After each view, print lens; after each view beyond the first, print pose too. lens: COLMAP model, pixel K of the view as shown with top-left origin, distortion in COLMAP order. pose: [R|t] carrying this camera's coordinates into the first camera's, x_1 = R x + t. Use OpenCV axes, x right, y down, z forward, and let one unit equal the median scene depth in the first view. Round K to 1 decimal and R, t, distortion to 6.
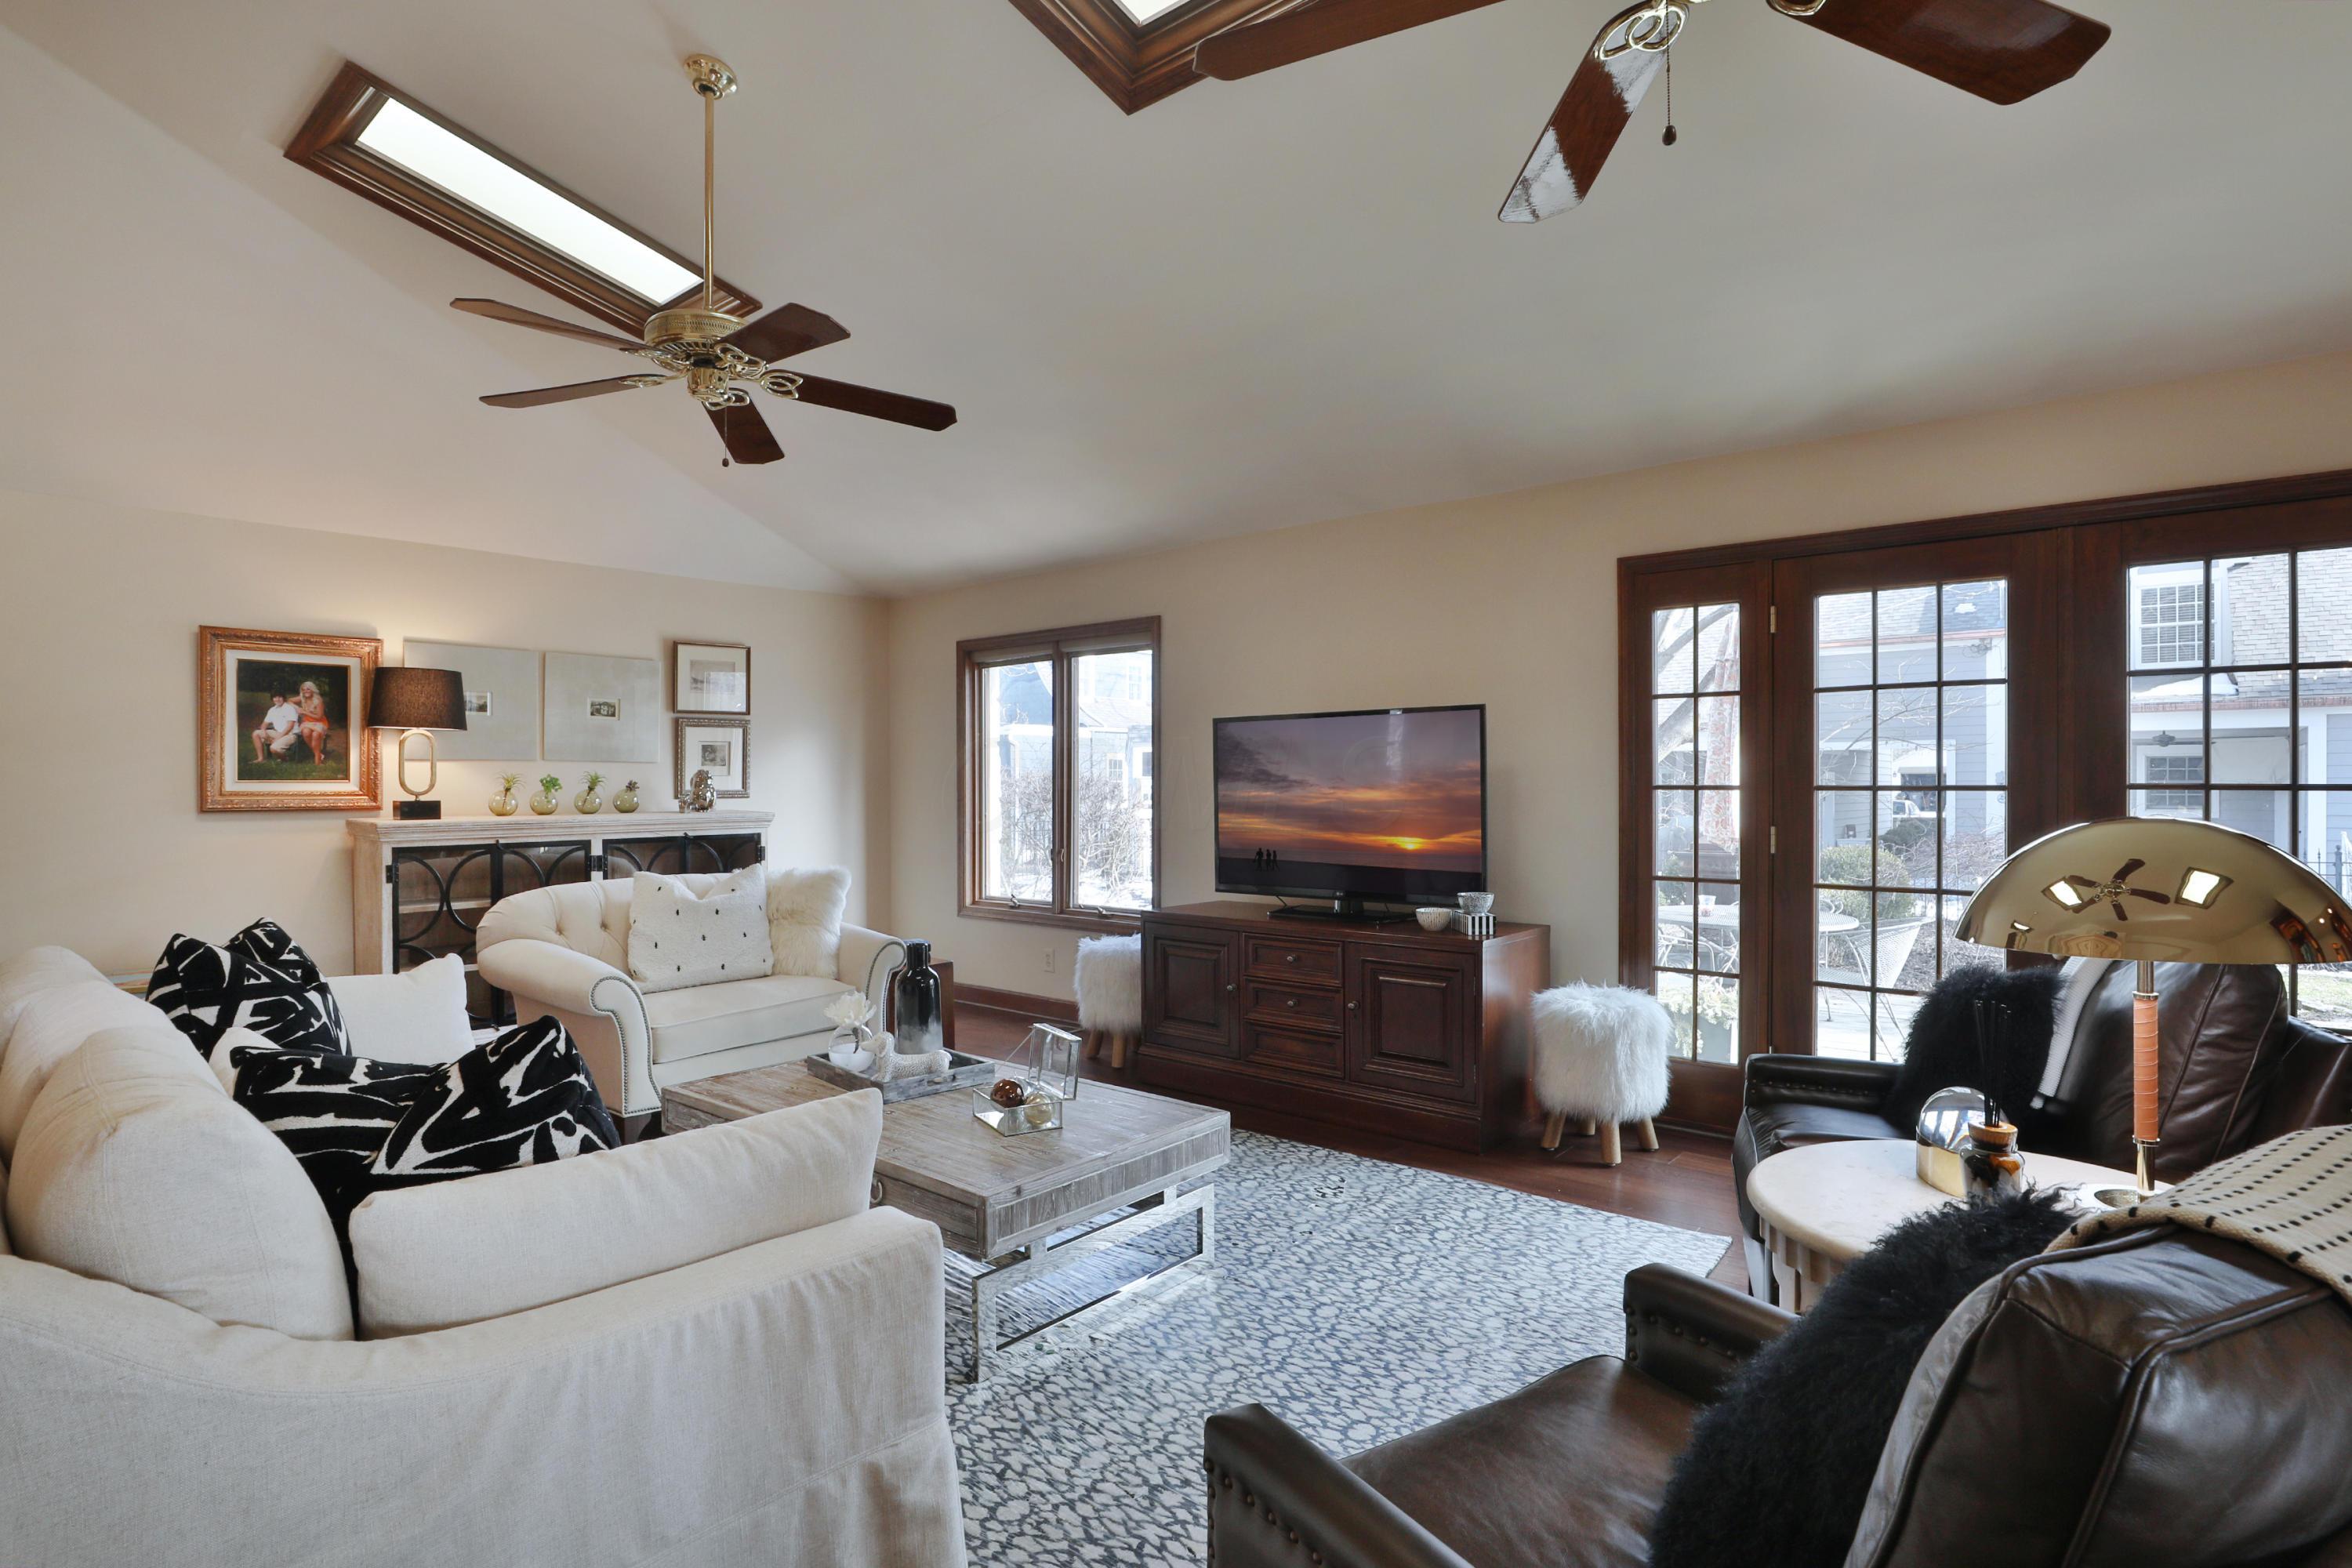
lens RADIAL K [[1199.0, 0, 1158.9], [0, 1199.0, 794.4], [0, 0, 1]] dist [-0.038144, 0.003270]
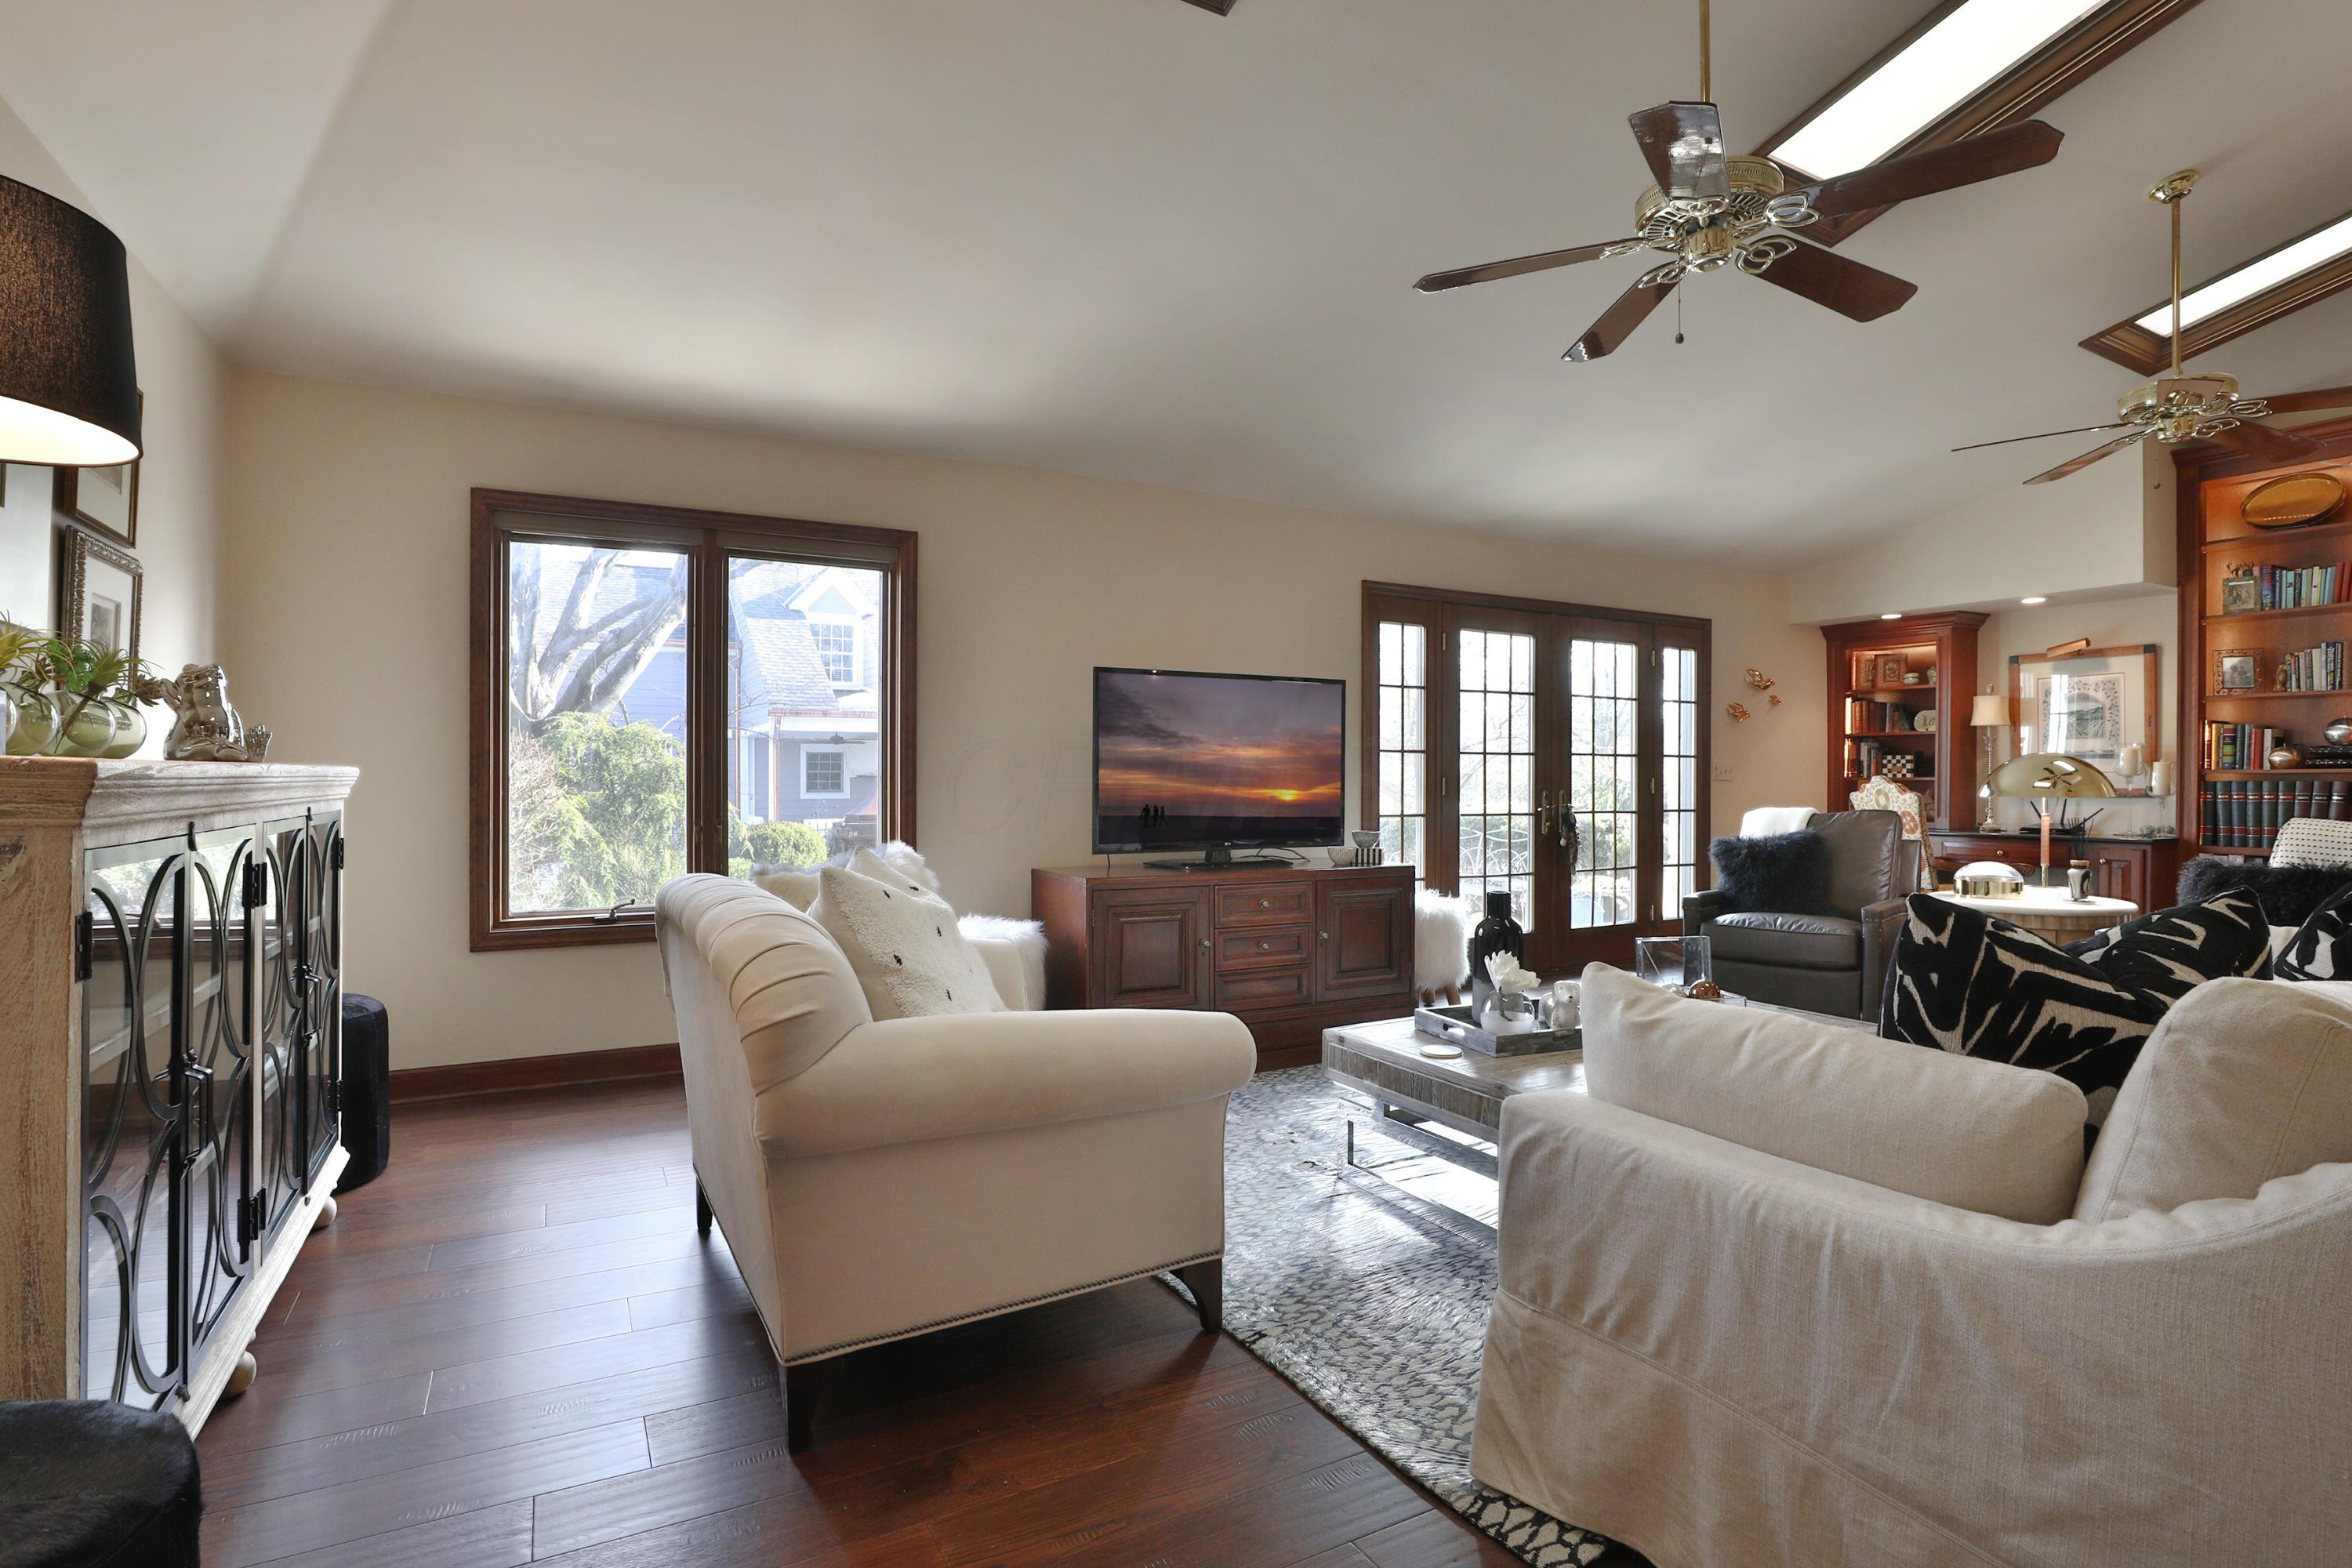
lens RADIAL K [[1158.6, 0, 1151.8], [0, 1158.6, 787.3], [0, 0, 1]] dist [-0.039774, 0.010132]
pose [[0.336310, -0.004067, 0.941743, -0.934407], [0.004563, 0.999986, 0.002690, 0.032269], [-0.941740, 0.003392, 0.336324, 0.790221]]
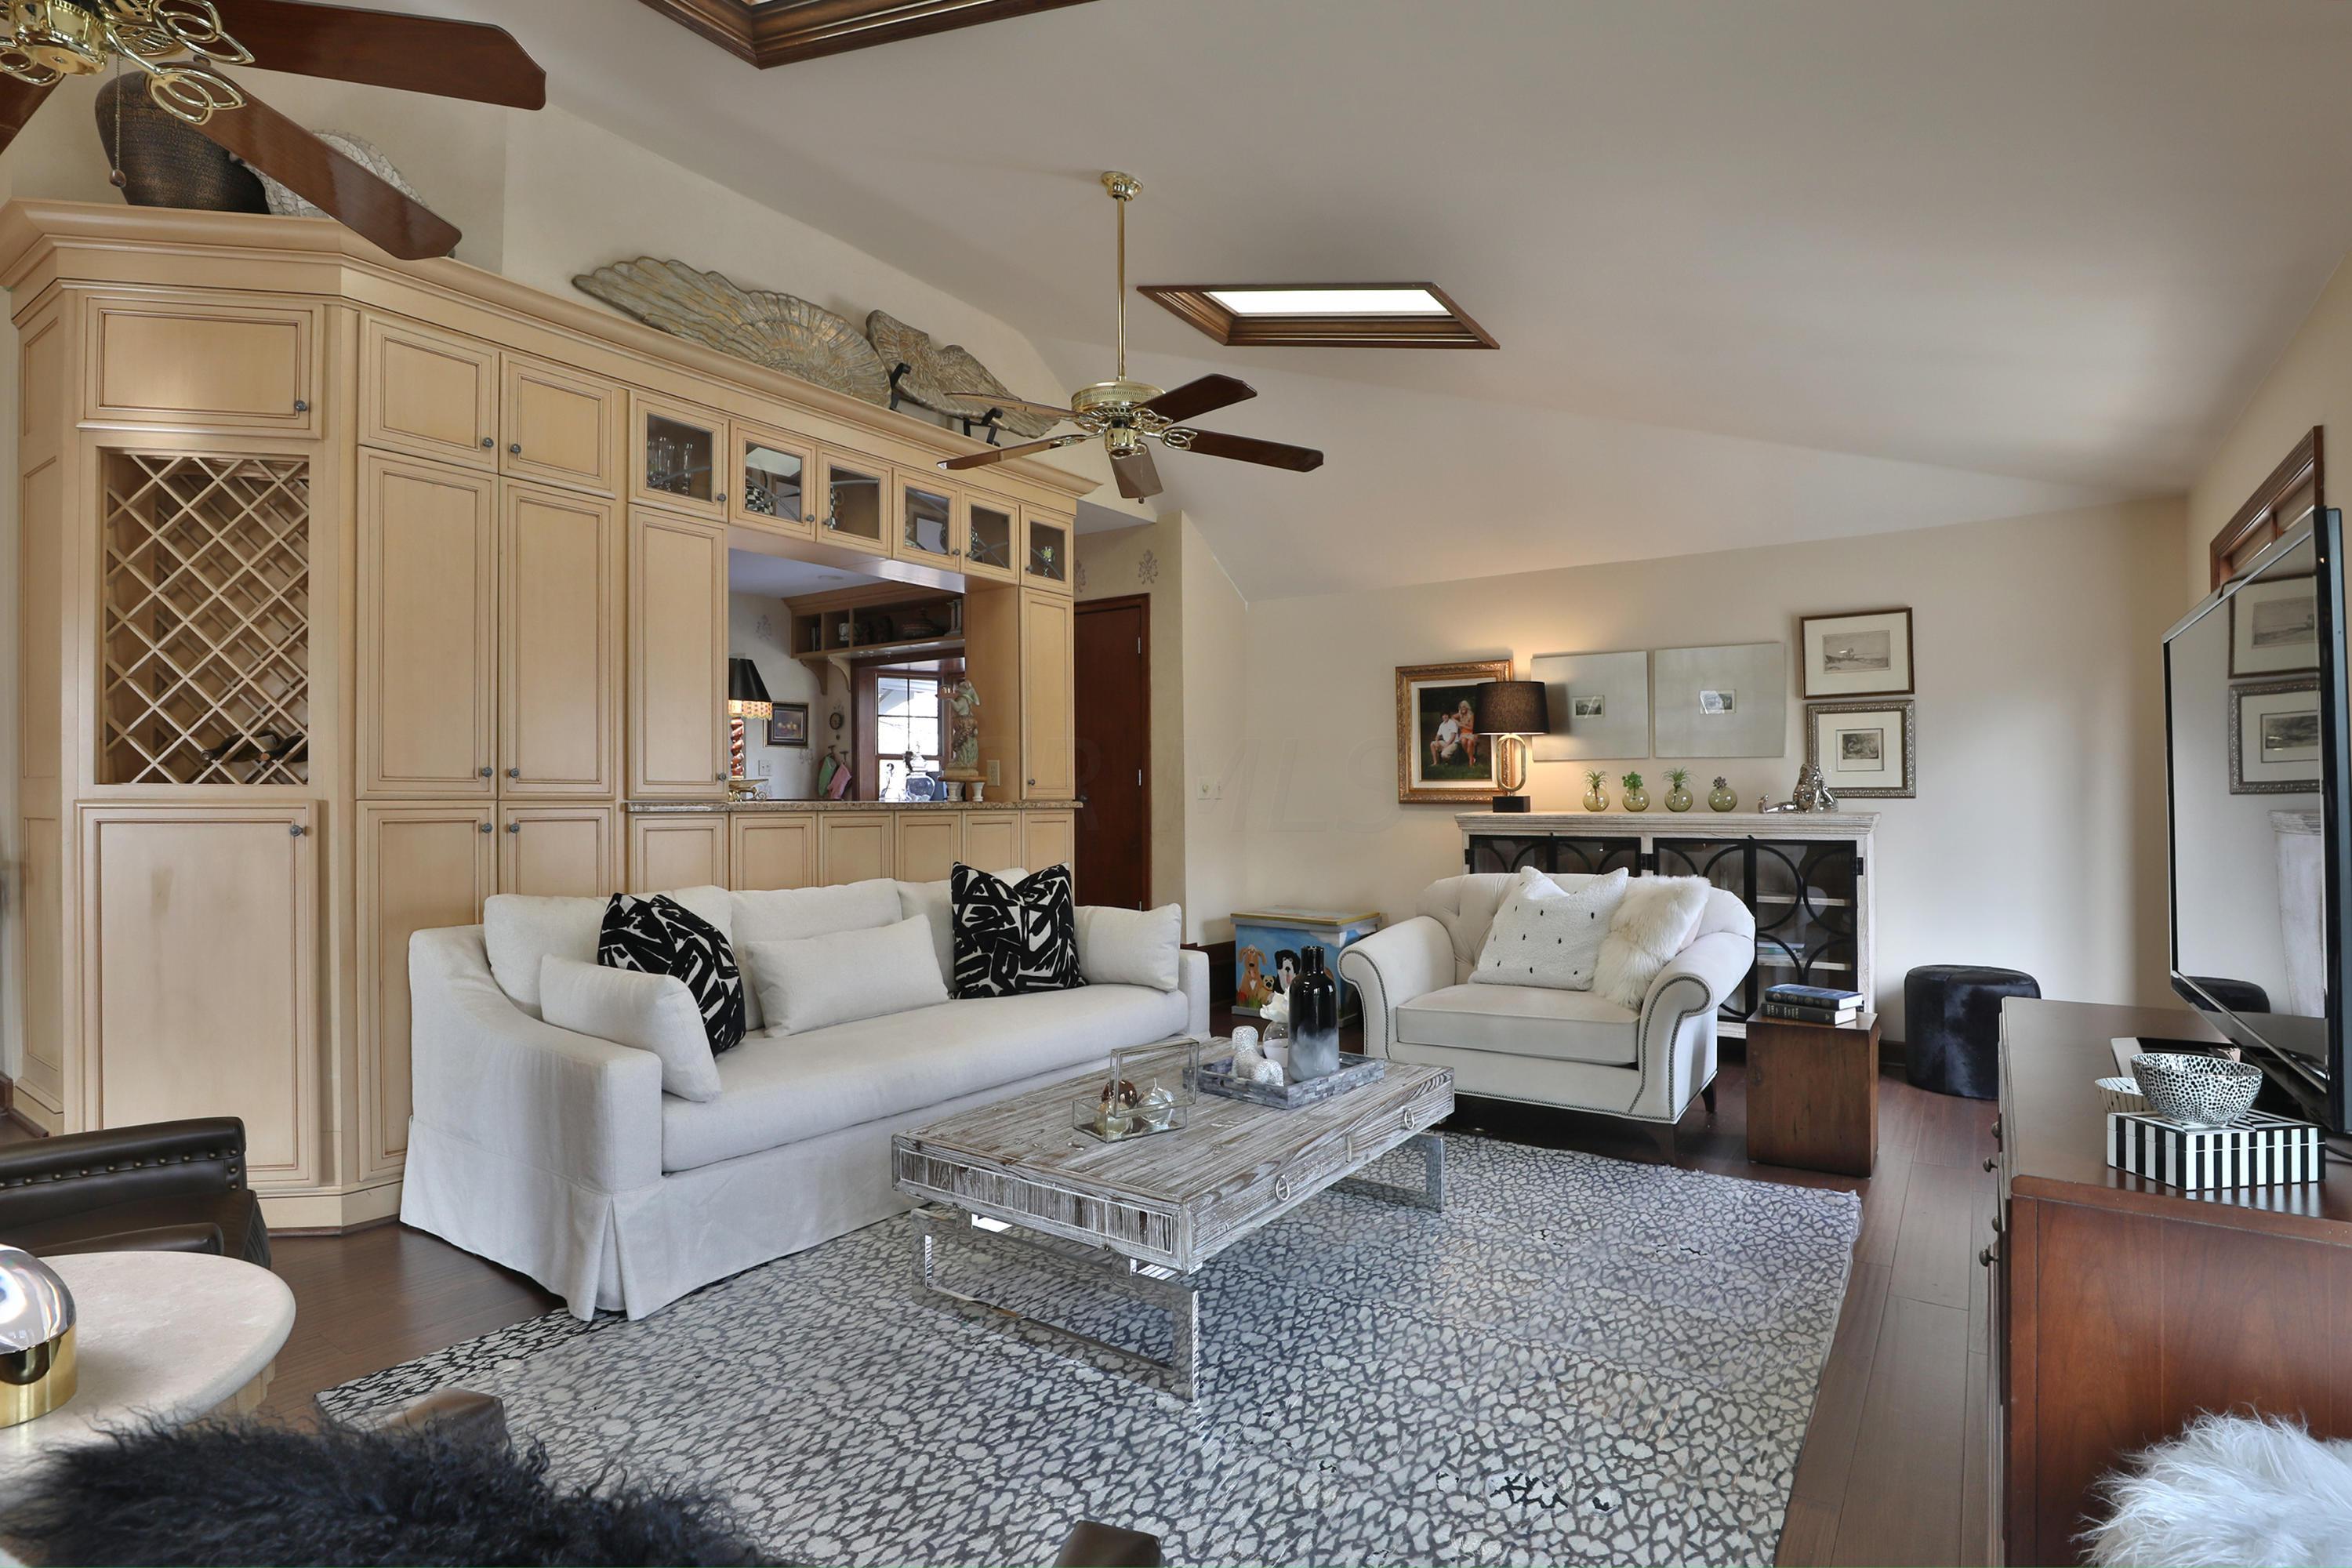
lens RADIAL K [[1158.6, 0, 1136.0], [0, 1158.6, 778.3], [0, 0, 1]] dist [-0.039774, 0.010132]
pose [[0.093595, -0.009948, -0.995561, 0.550771], [-0.009175, 0.999899, -0.010854, 0.004017], [0.995568, 0.010150, 0.093494, 0.635284]]
